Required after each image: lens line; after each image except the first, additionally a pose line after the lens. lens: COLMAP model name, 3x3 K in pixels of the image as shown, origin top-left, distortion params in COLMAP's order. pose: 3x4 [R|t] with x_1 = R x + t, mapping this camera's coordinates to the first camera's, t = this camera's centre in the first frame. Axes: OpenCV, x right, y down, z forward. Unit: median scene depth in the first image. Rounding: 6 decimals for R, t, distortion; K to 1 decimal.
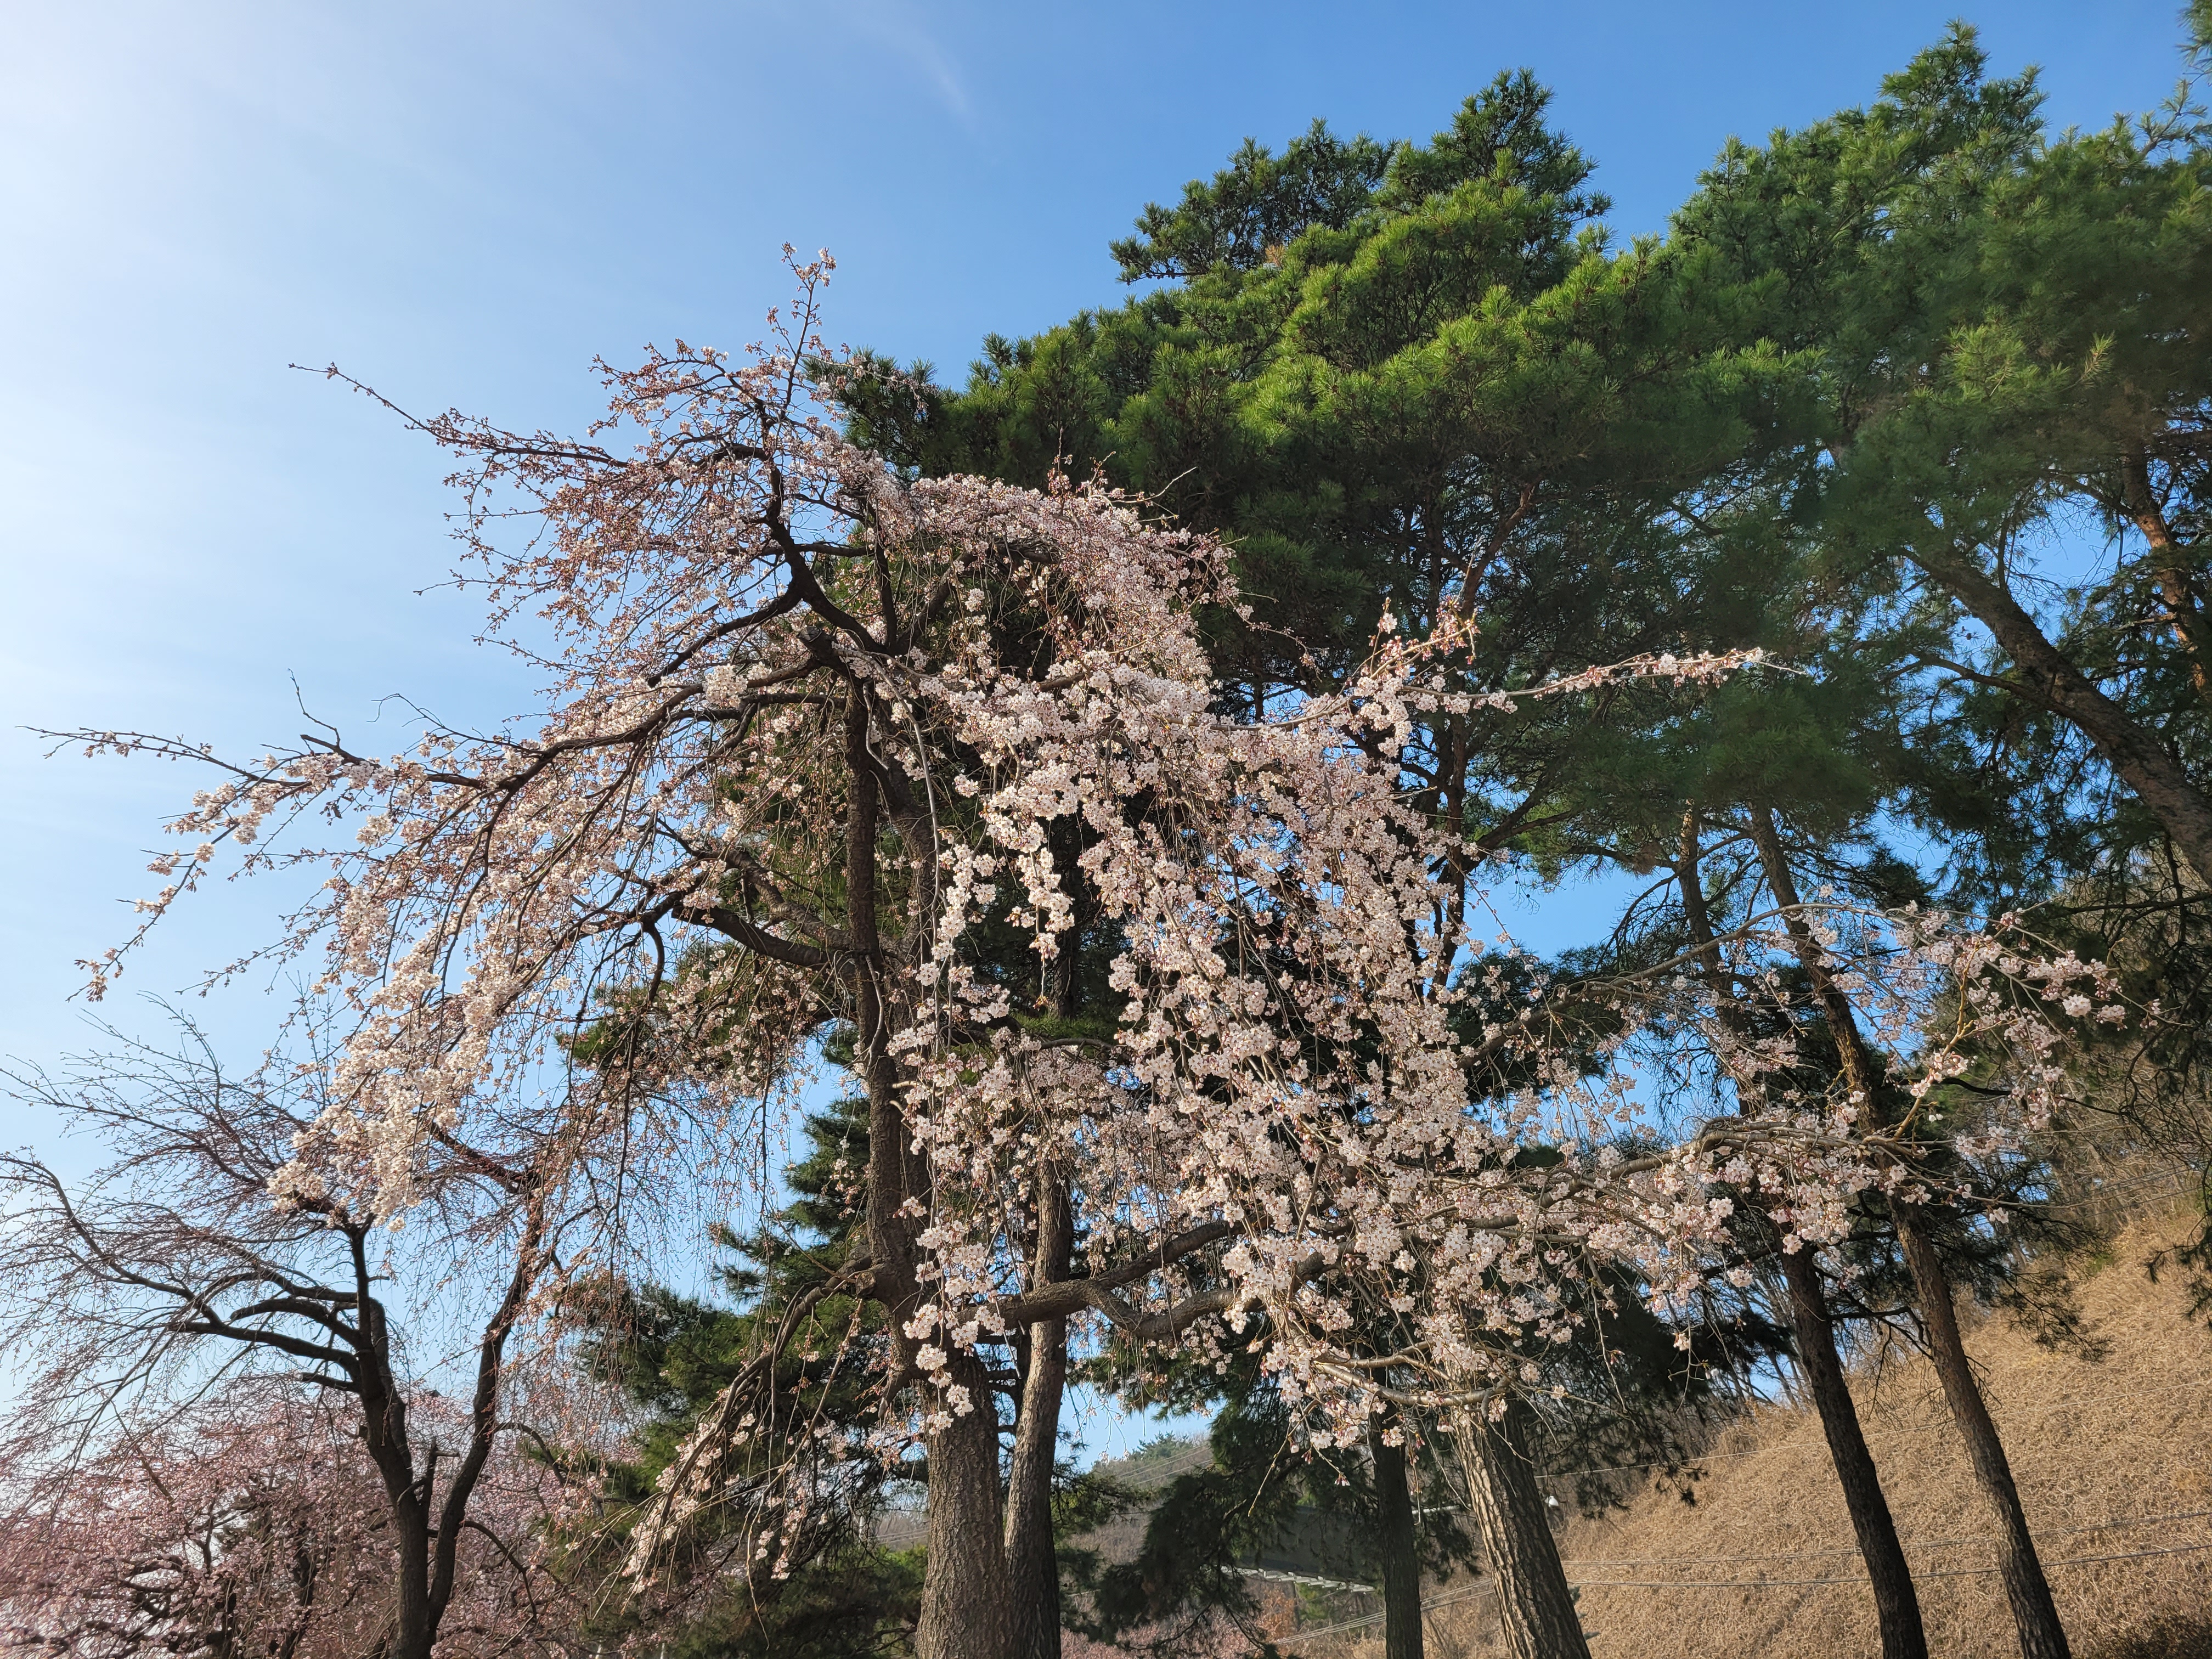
lens RADIAL K [[1659.7, 0, 1103.8], [0, 1659.7, 834.5], [0, 0, 1]] dist [0.052409, -0.030215]
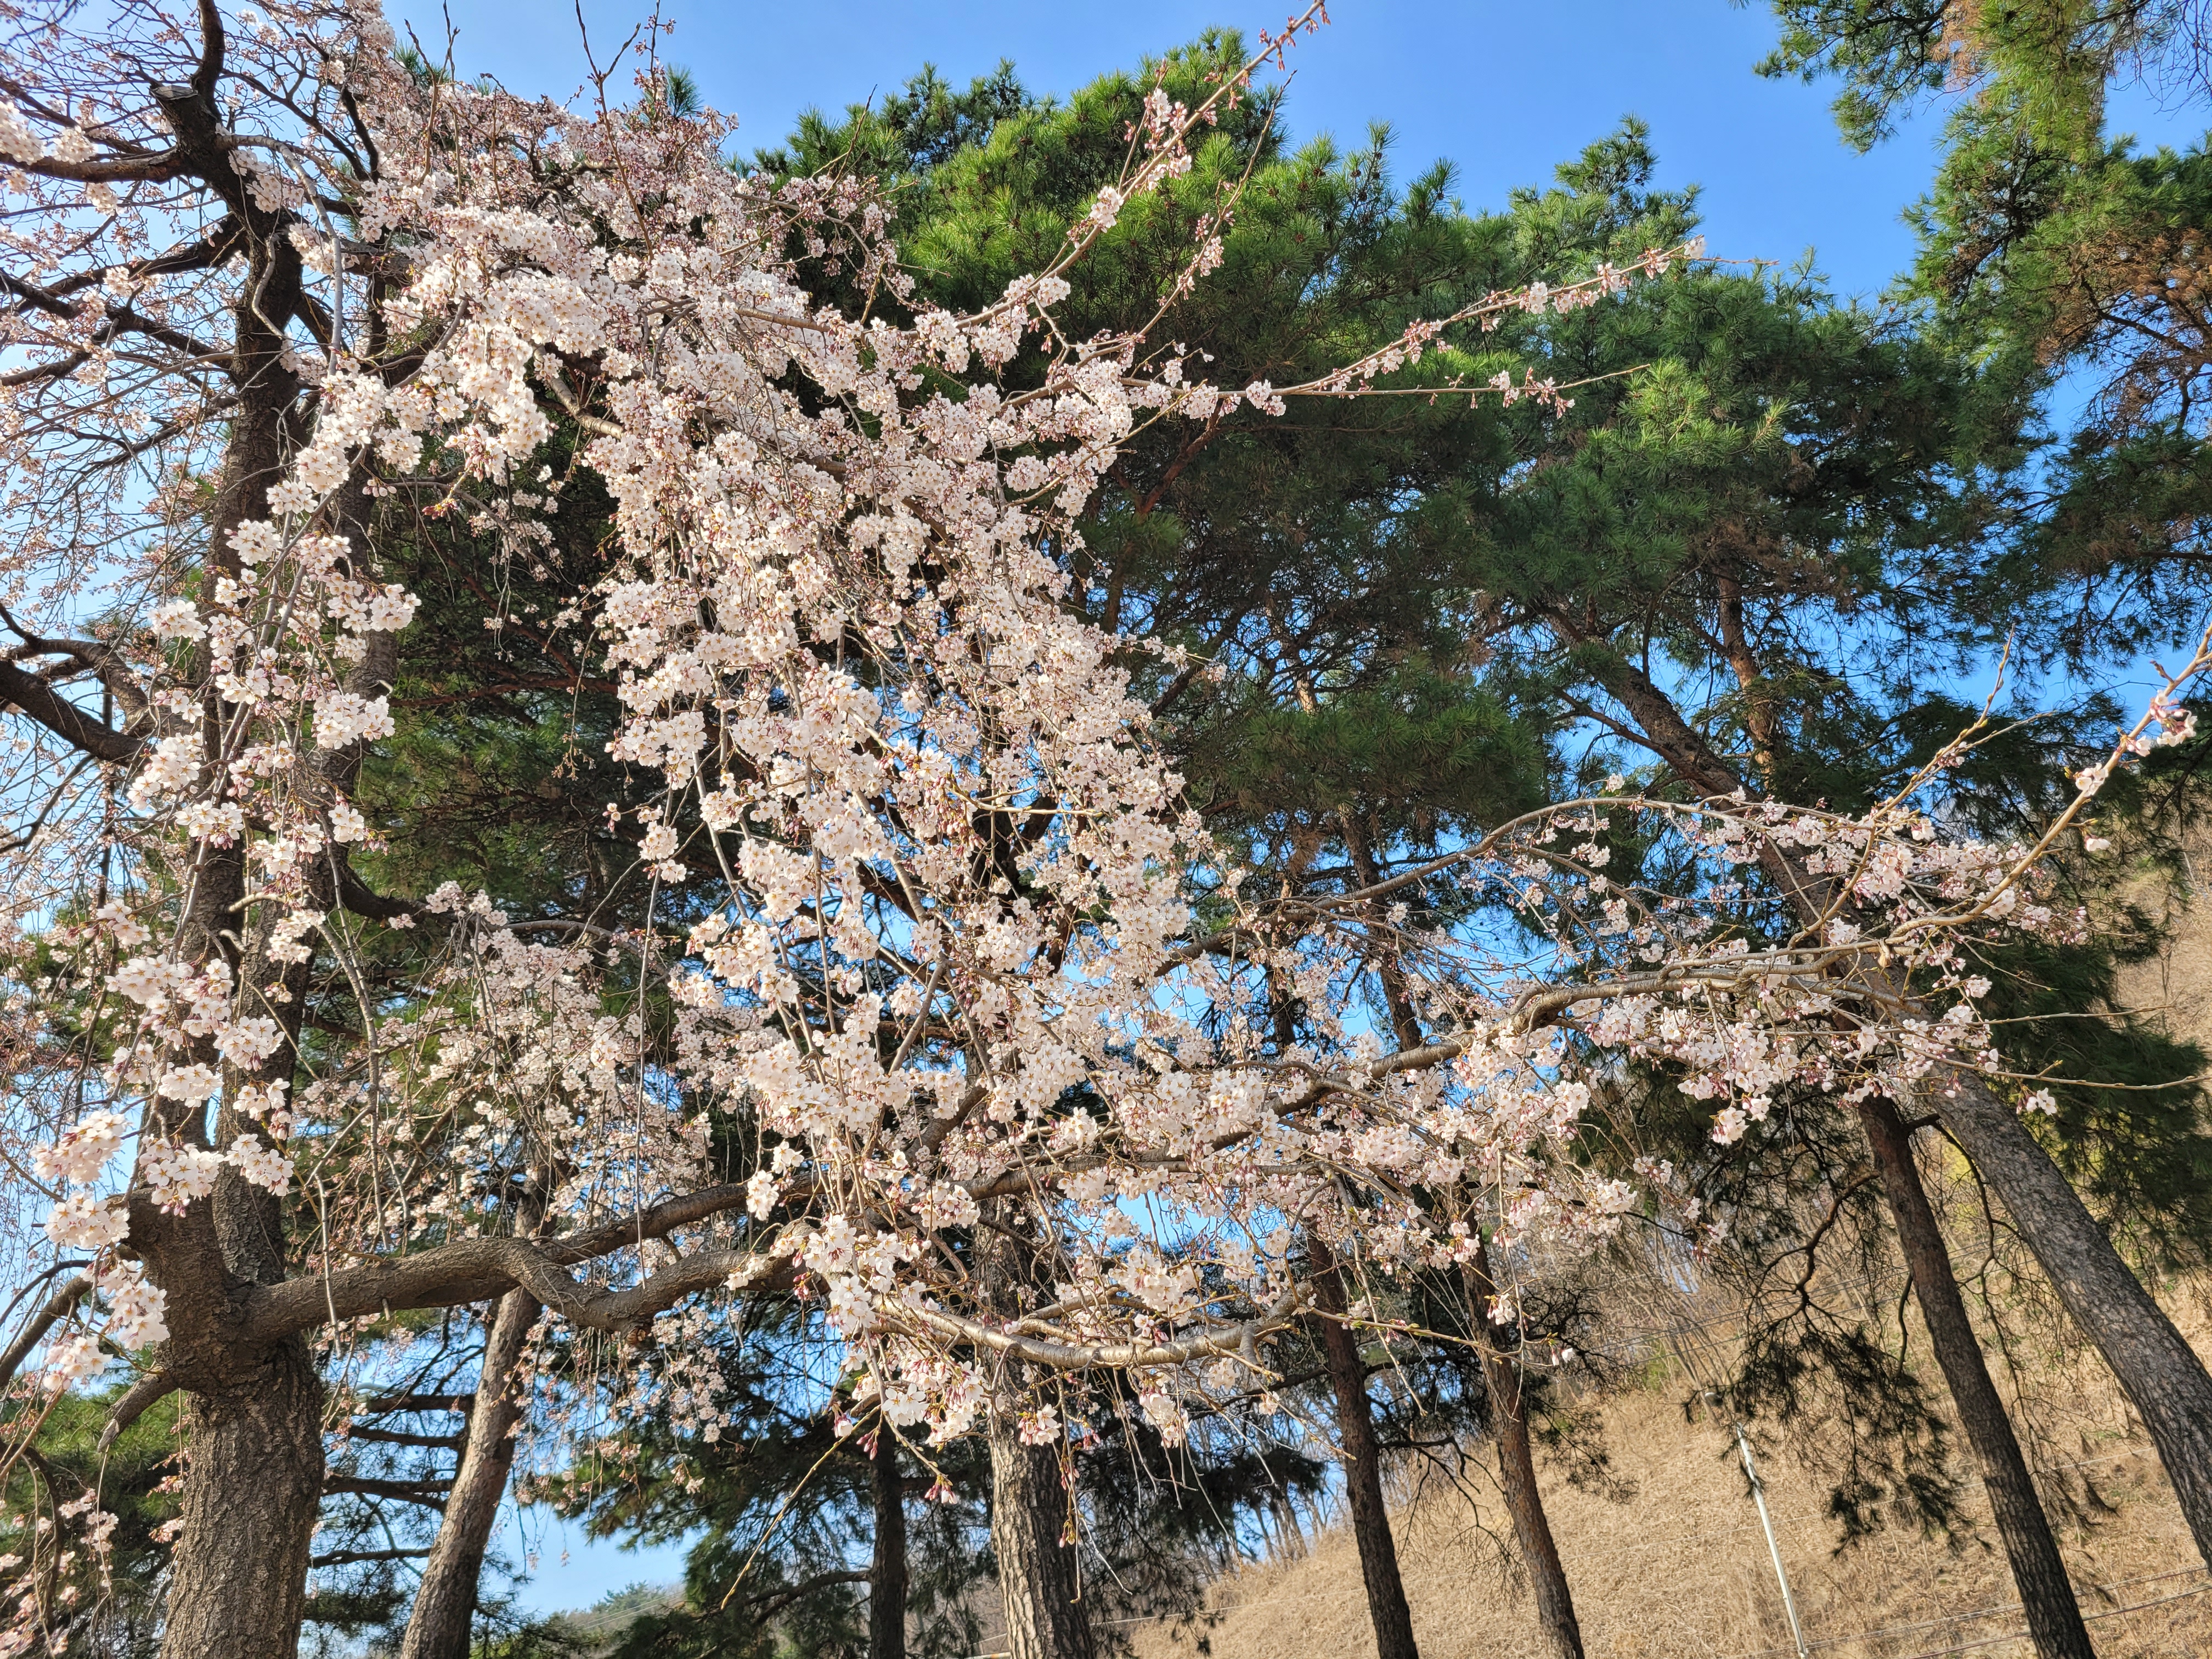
lens RADIAL K [[1659.7, 0, 1100.1], [0, 1659.7, 826.0], [0, 0, 1]] dist [0.052409, -0.030215]
pose [[0.960481, 0.134783, 0.243536, 0.011195], [-0.114313, 0.988758, -0.096382, 0.061611], [-0.253789, 0.064734, 0.965091, 0.133739]]
